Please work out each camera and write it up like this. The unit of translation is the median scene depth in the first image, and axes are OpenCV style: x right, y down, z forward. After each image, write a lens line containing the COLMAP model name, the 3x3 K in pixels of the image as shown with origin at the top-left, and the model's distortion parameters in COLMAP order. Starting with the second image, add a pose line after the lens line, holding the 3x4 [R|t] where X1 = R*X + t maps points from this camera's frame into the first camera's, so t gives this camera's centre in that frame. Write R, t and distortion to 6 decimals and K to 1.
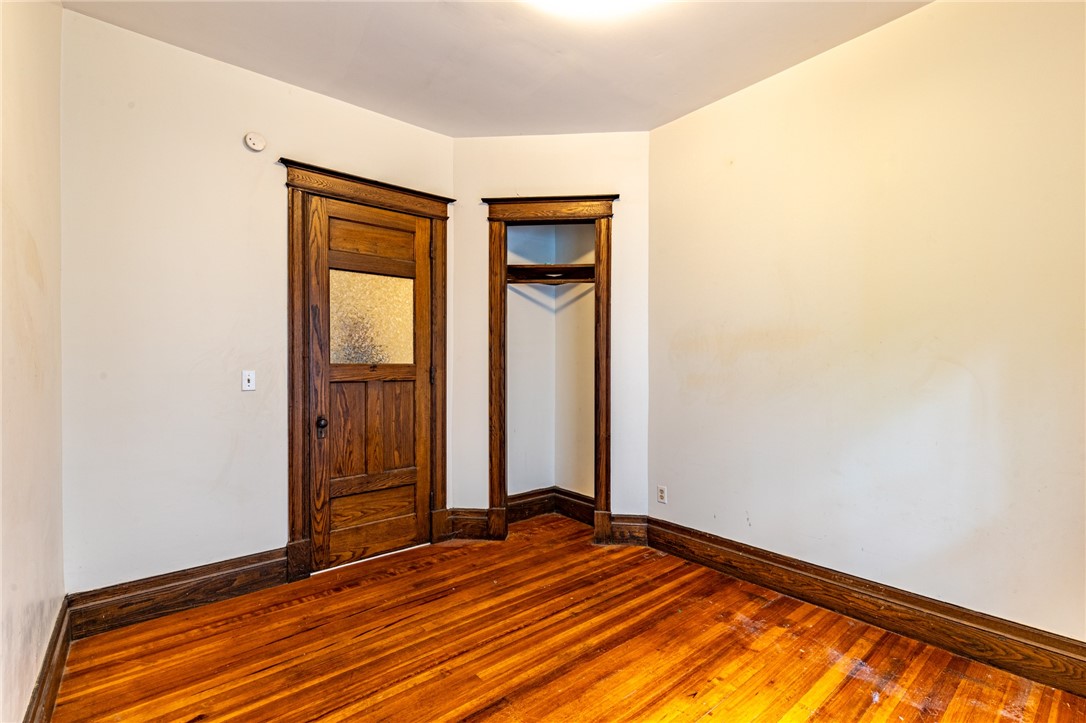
lens RADIAL K [[487.4, 0, 546.4], [0, 487.4, 366.1], [0, 0, 1]] dist [0.010866, -0.003642]
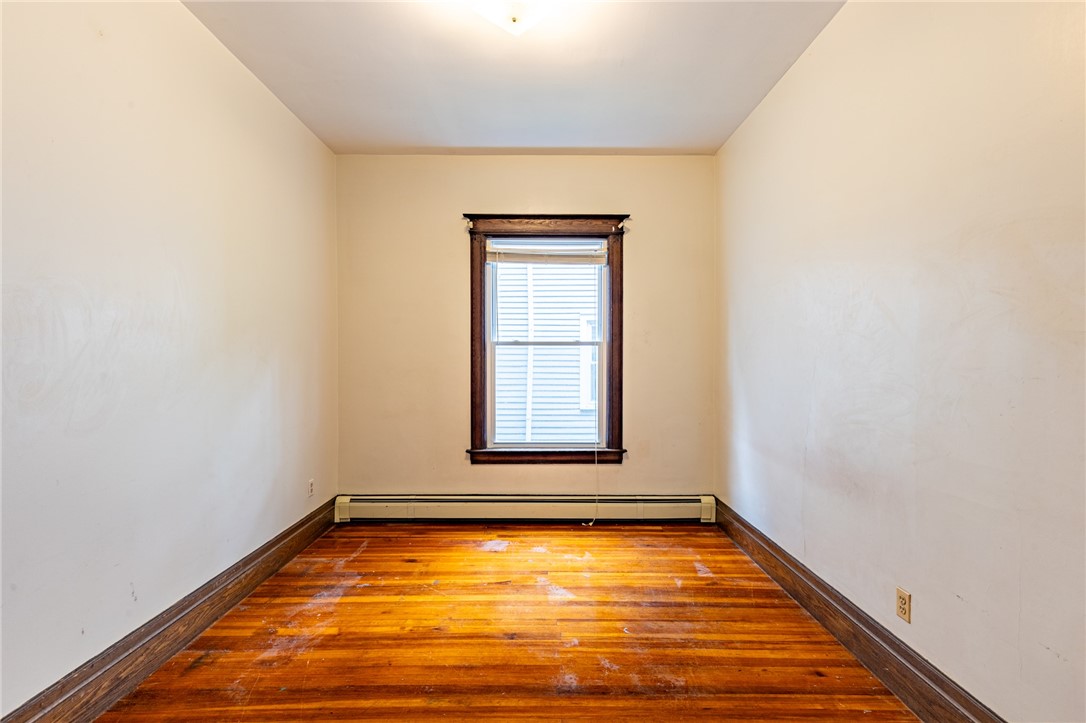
lens RADIAL K [[461.4, 0, 543.0], [0, 461.4, 361.5], [0, 0, 1]] dist [0.008743, -0.000202]
pose [[-0.749085, -0.001866, 0.662472, -0.612494], [0.000238, 0.999995, 0.003085, -0.017818], [-0.662474, 0.002469, -0.749081, 1.517913]]
